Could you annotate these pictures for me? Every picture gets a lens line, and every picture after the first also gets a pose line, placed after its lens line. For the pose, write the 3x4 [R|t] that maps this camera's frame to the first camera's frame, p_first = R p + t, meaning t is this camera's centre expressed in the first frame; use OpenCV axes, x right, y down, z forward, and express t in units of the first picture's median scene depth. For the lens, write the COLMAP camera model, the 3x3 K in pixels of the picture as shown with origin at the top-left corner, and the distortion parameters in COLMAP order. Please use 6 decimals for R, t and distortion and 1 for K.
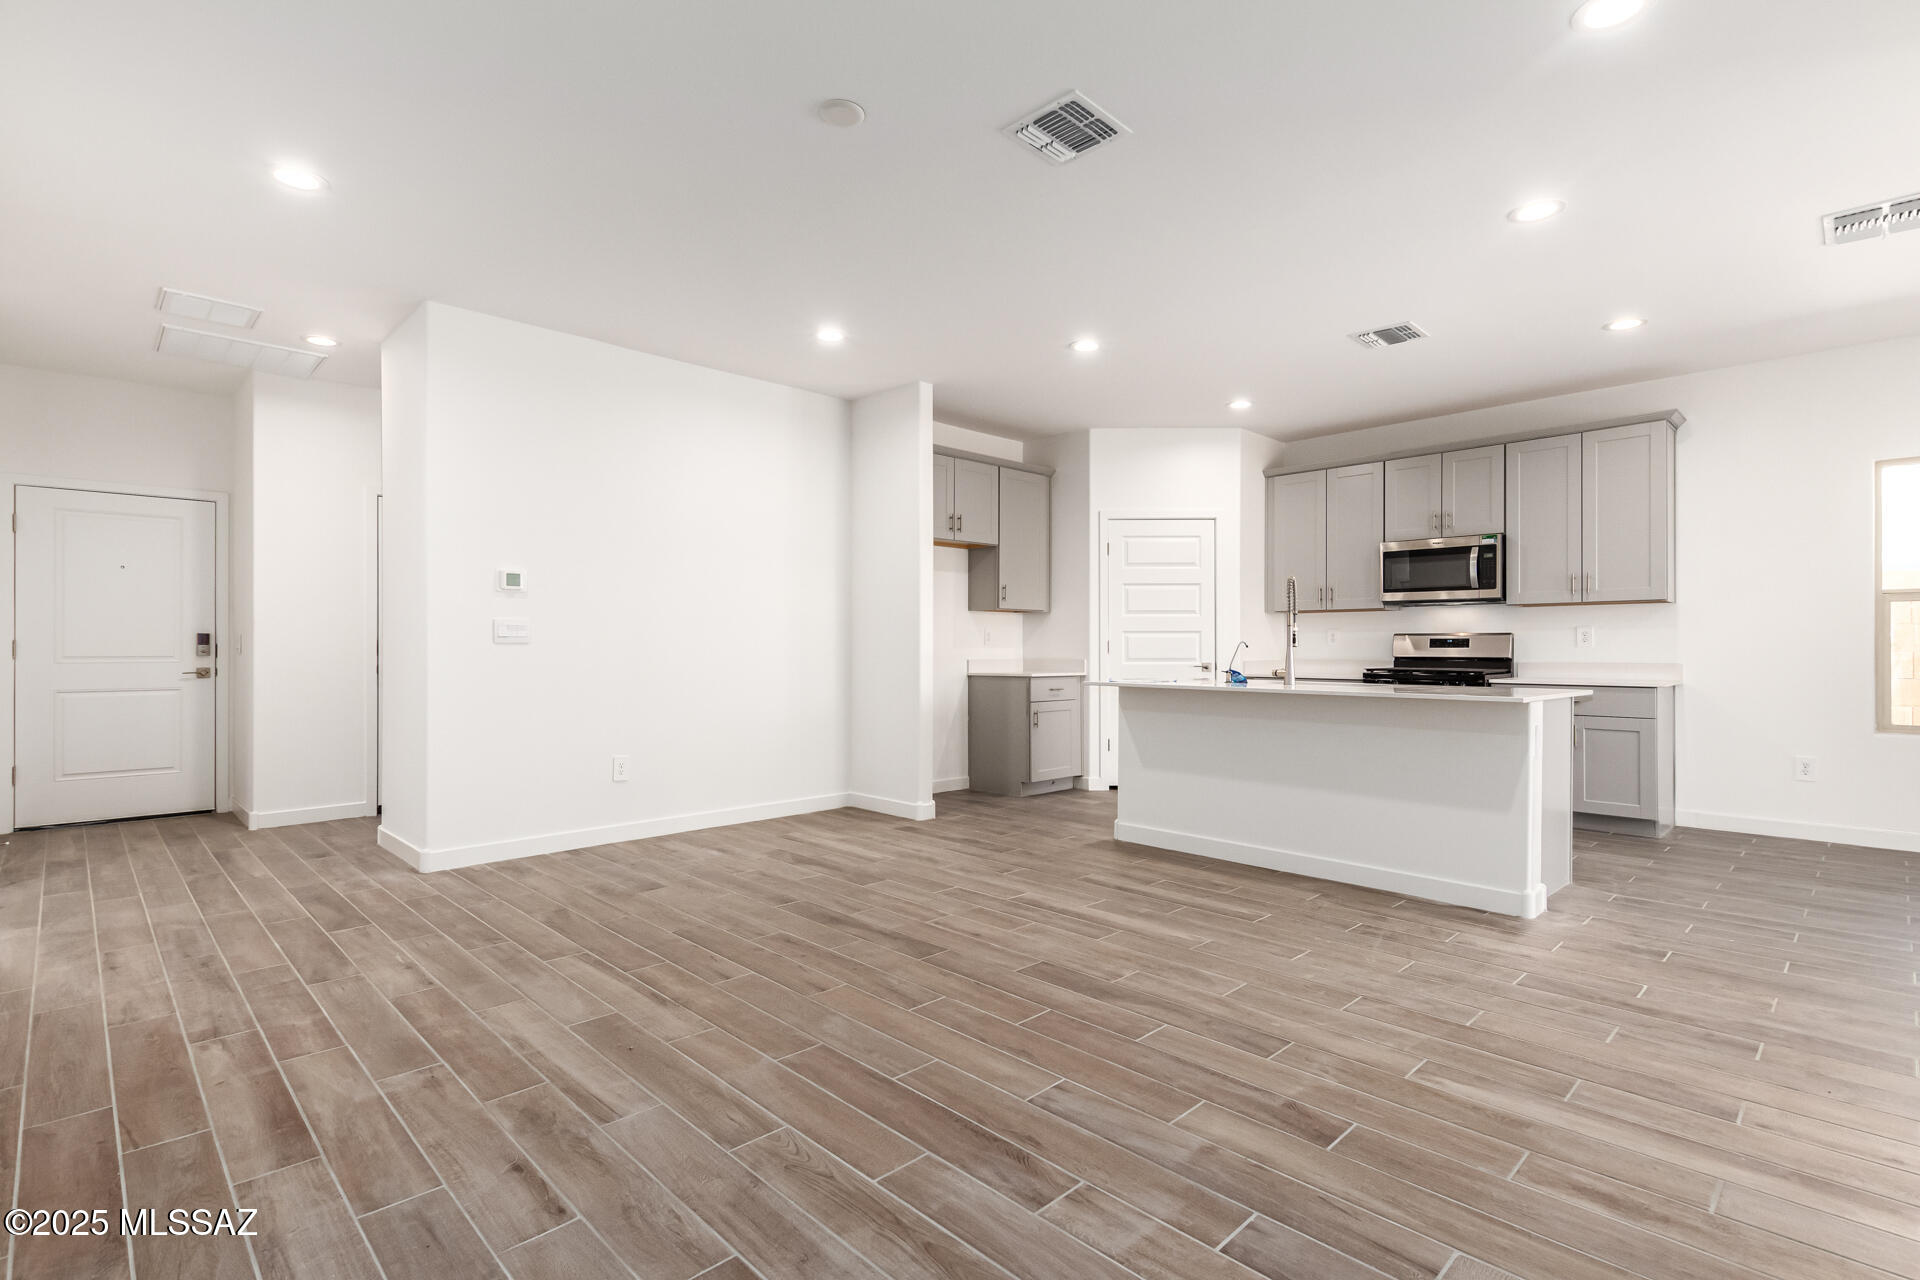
lens RADIAL K [[907.9, 0, 969.6], [0, 907.9, 644.0], [0, 0, 1]] dist [0.017006, -0.008354]
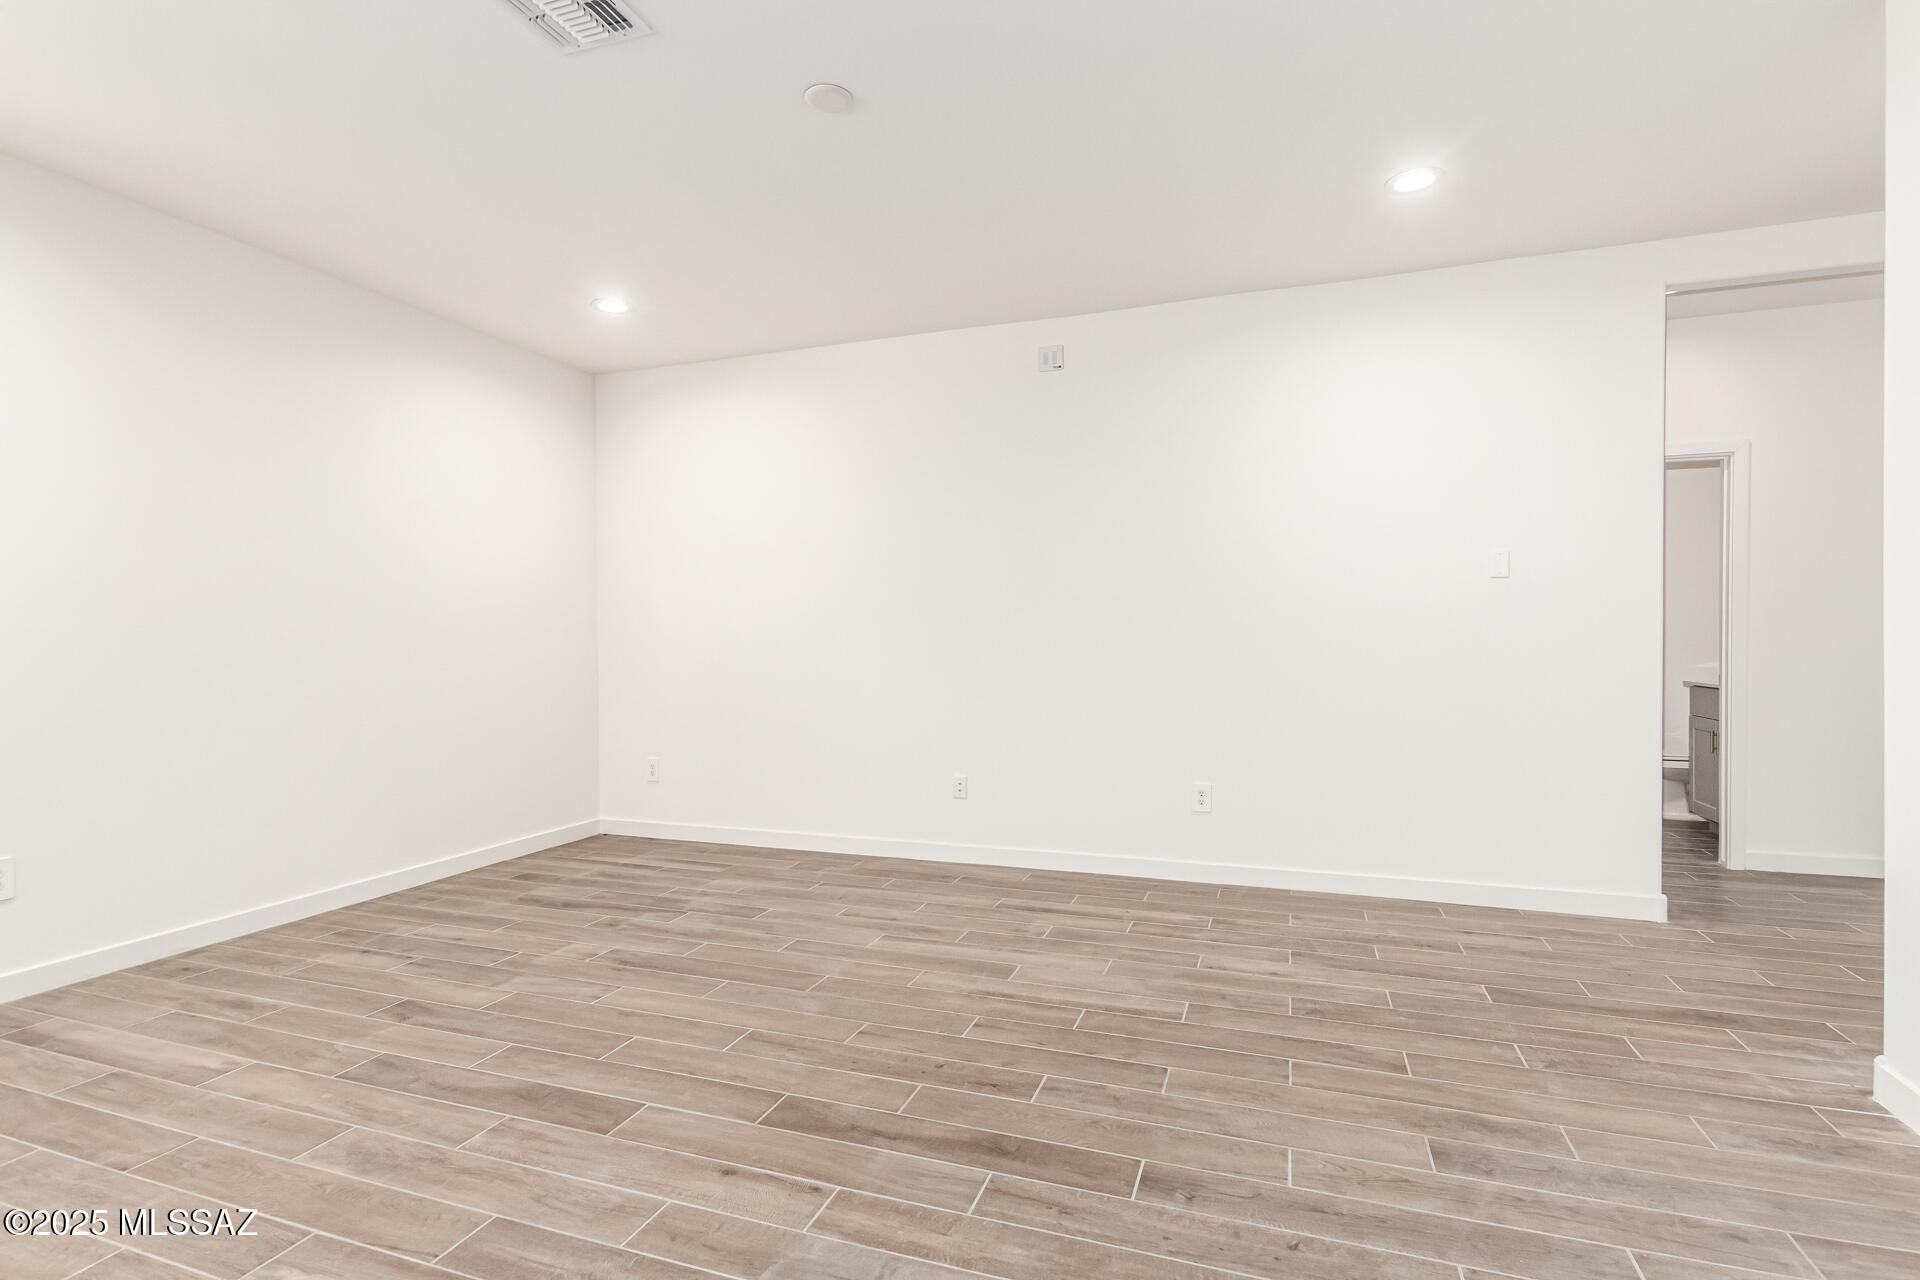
lens RADIAL K [[907.9, 0, 969.6], [0, 907.9, 644.0], [0, 0, 1]] dist [0.017006, -0.008354]
pose [[-0.900730, 0.006256, -0.434335, 0.108681], [0.006335, 0.999979, 0.001267, -0.014656], [0.434334, -0.001610, -0.900750, 1.451235]]
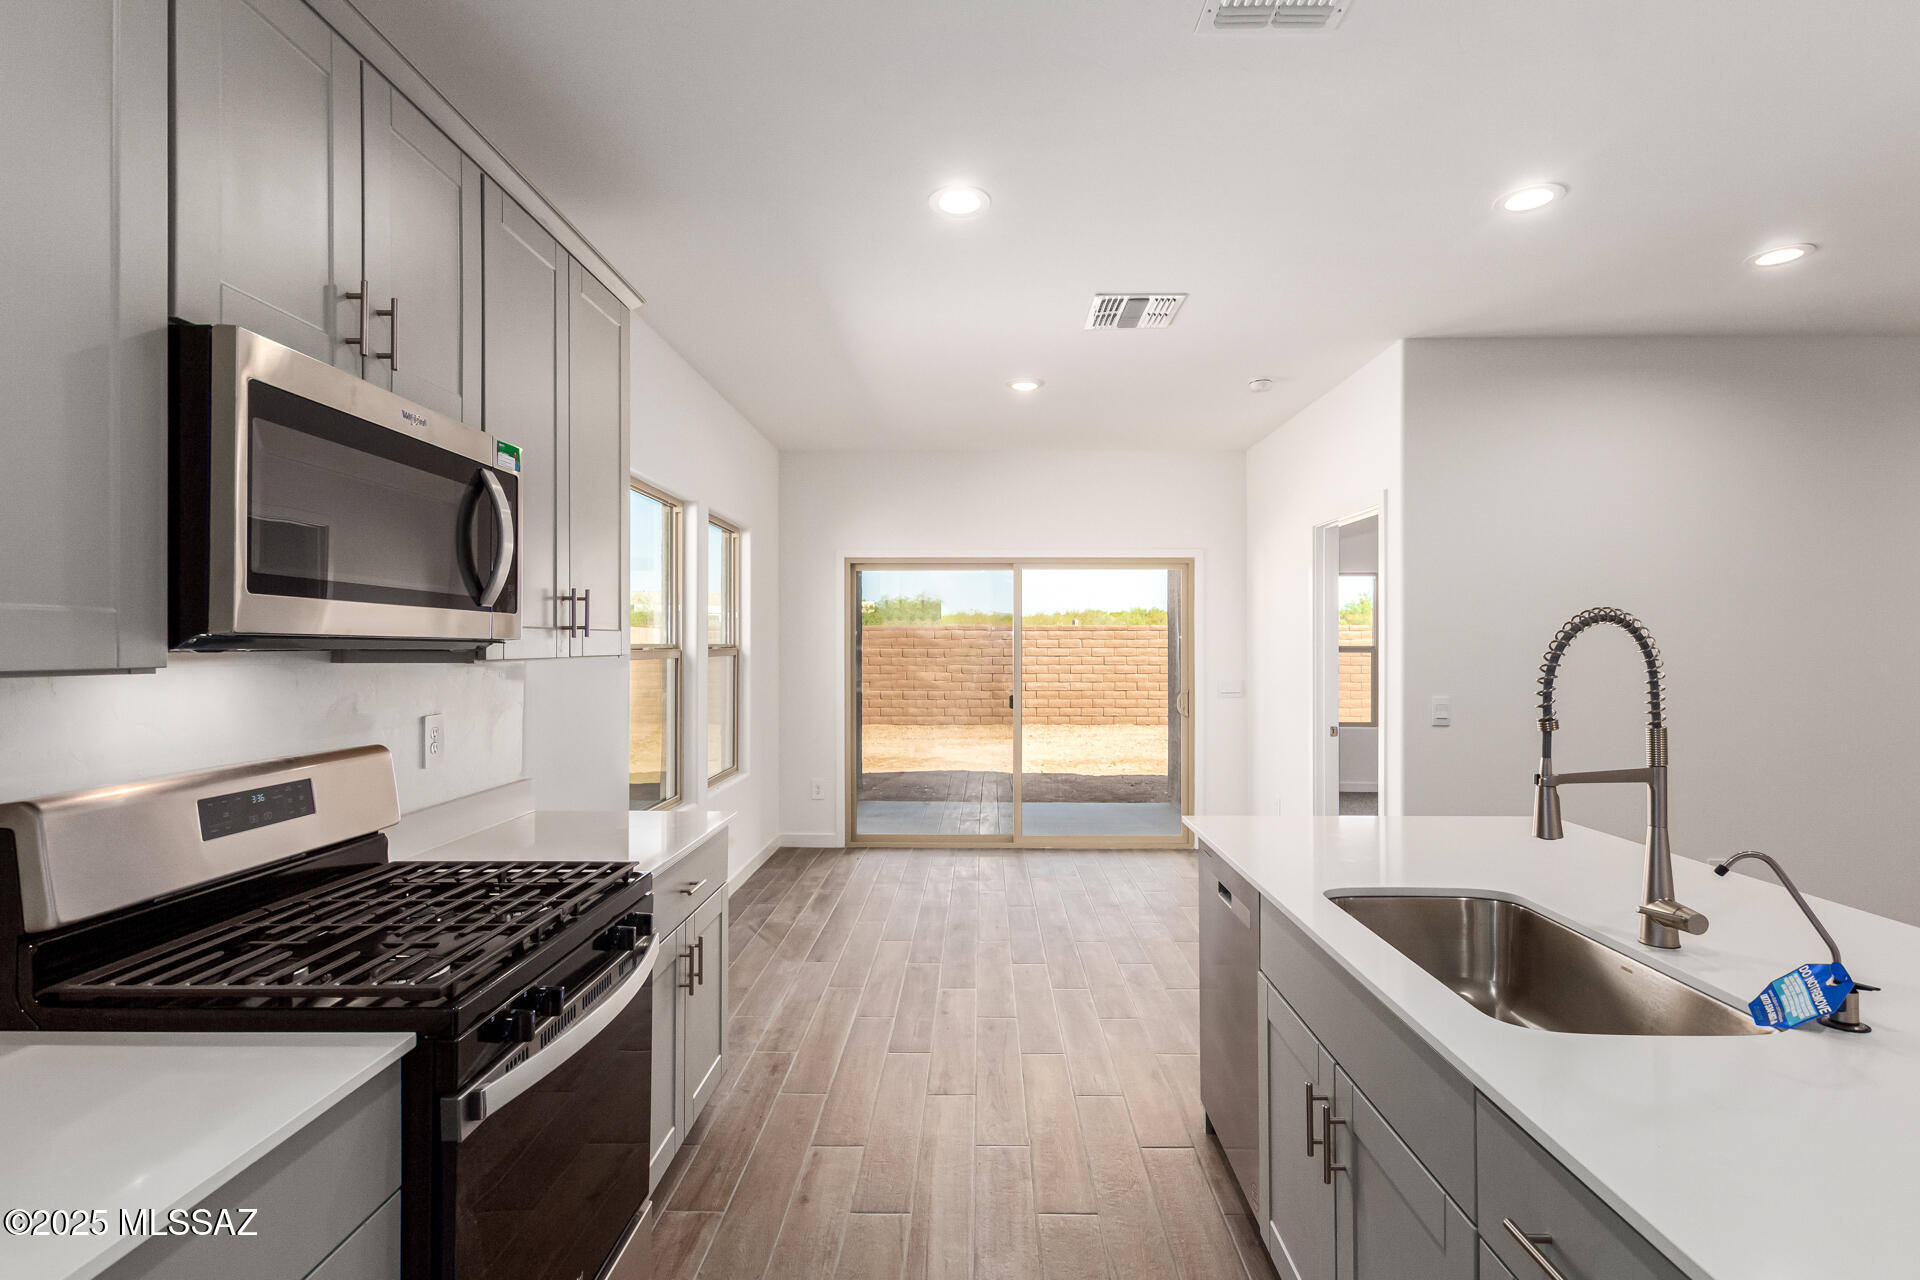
lens RADIAL K [[927.1, 0, 960.0], [0, 927.1, 640.0], [0, 0, 1]] dist [-0.000134, -0.010173]
pose [[-0.693800, 0.003523, 0.720159, 0.359516], [-0.004291, 0.999950, -0.009025, -0.076360], [-0.720155, -0.009352, -0.693750, 1.758876]]
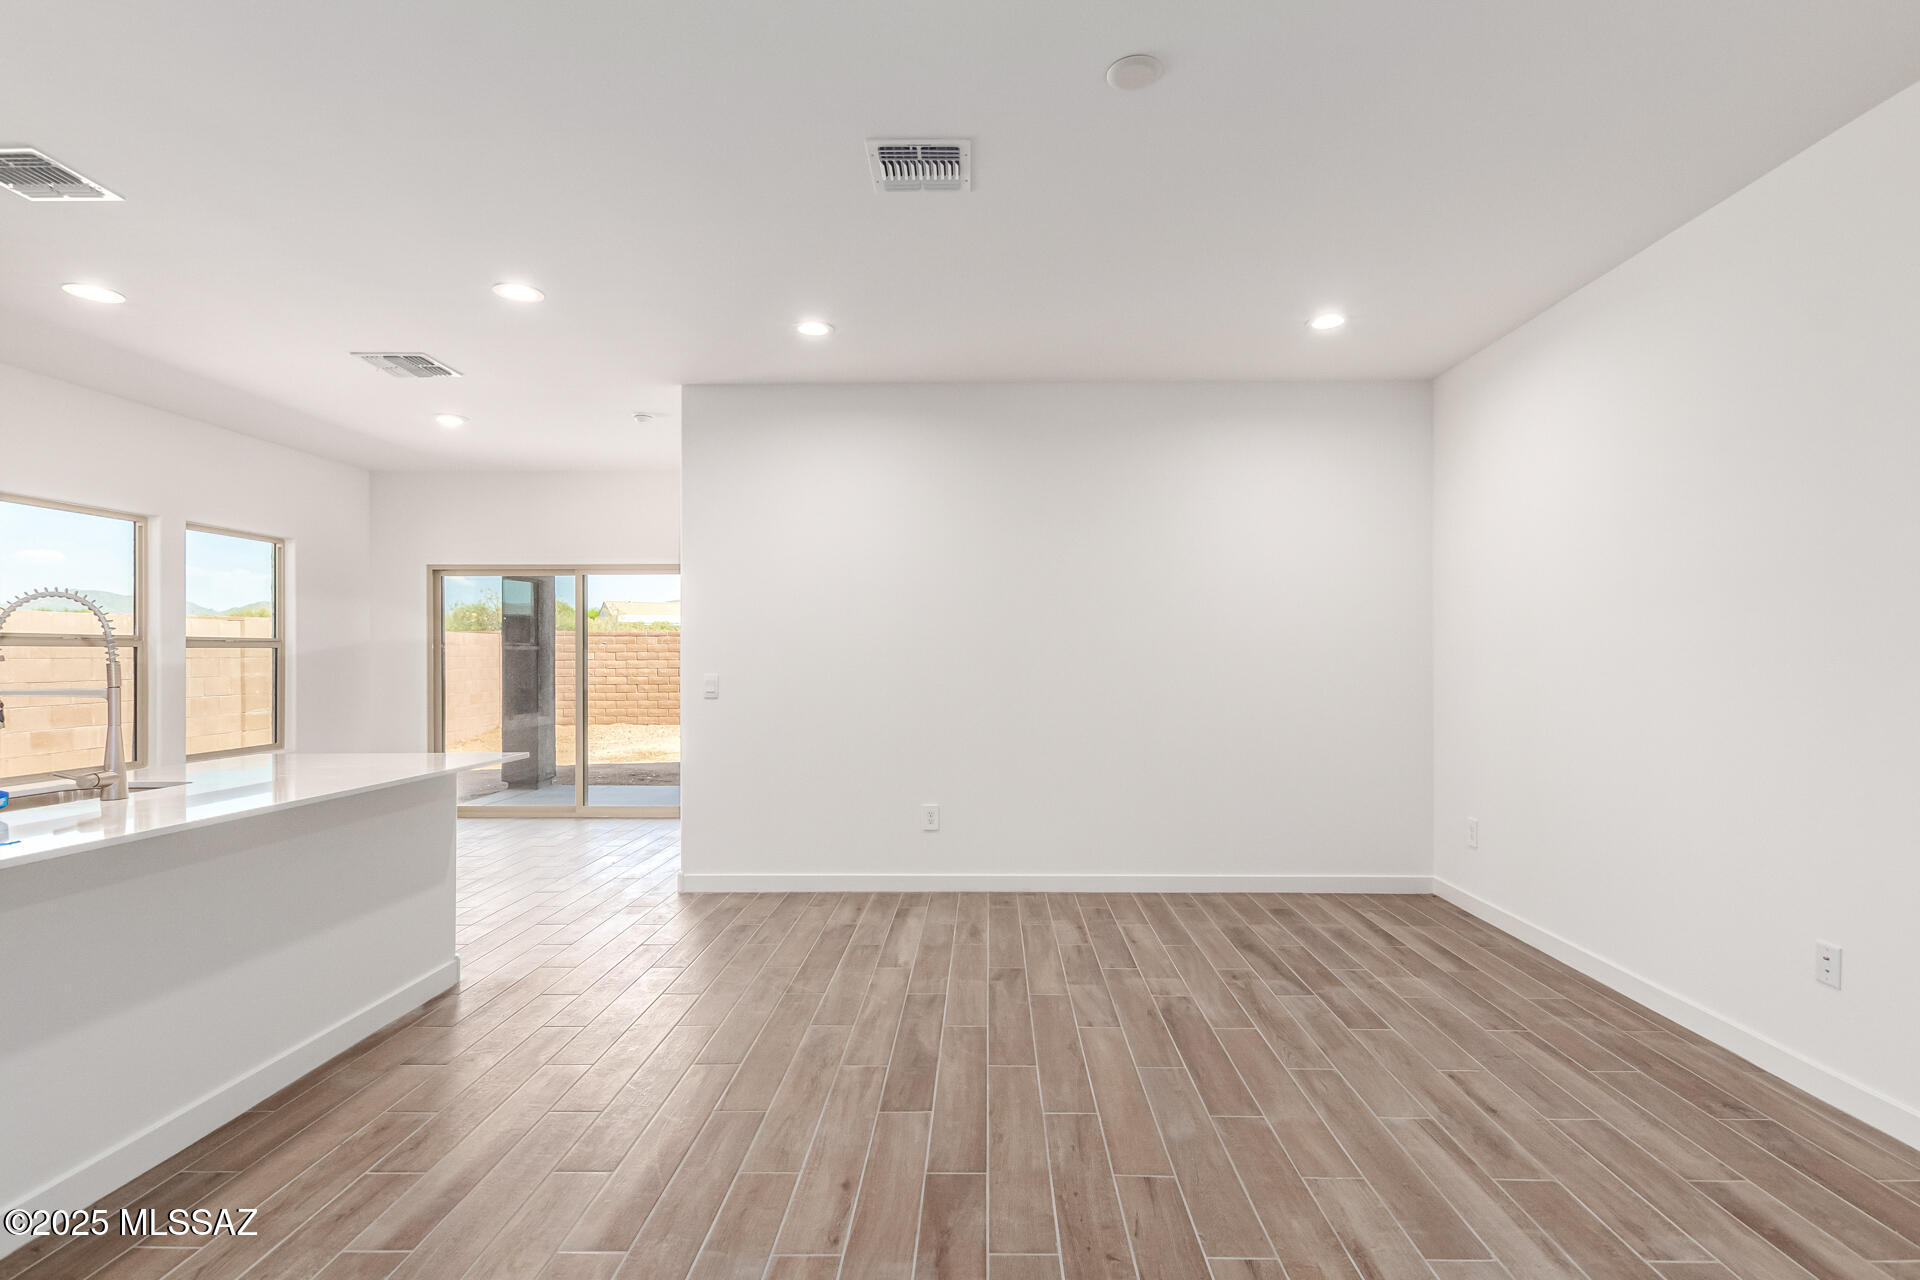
lens RADIAL K [[921.4, 0, 972.9], [0, 921.4, 657.9], [0, 0, 1]] dist [0.020868, -0.010039]
pose [[-0.699590, -0.001039, 0.714544, -0.475085], [-0.001879, 0.999998, -0.000386, -0.047102], [-0.714542, -0.001613, -0.699591, 1.271915]]
